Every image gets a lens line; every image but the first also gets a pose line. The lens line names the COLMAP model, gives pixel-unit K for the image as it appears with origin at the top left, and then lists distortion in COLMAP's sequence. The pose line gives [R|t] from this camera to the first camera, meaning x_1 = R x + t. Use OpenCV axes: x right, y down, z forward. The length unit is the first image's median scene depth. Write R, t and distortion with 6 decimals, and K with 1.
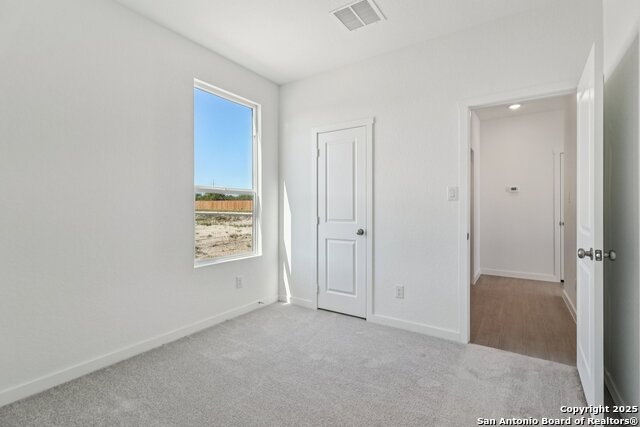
lens RADIAL K [[294.3, 0, 319.7], [0, 294.3, 210.4], [0, 0, 1]] dist [-0.002431, -0.000339]
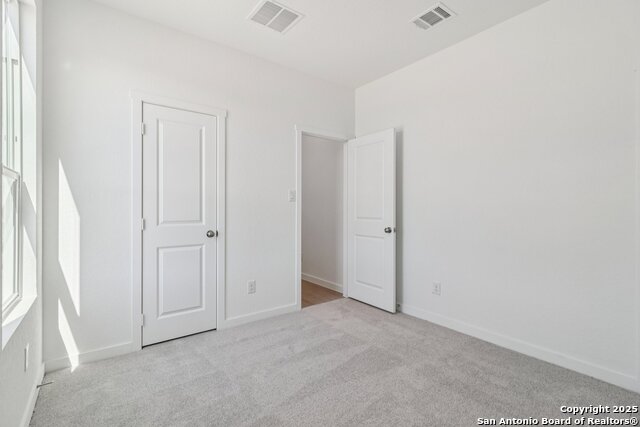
lens RADIAL K [[294.3, 0, 317.8], [0, 294.3, 210.4], [0, 0, 1]] dist [-0.002431, -0.000339]
pose [[0.325229, -0.006843, 0.945610, -0.586480], [0.003991, 0.999975, 0.005863, -0.001200], [-0.945627, 0.001868, 0.325248, 0.397317]]
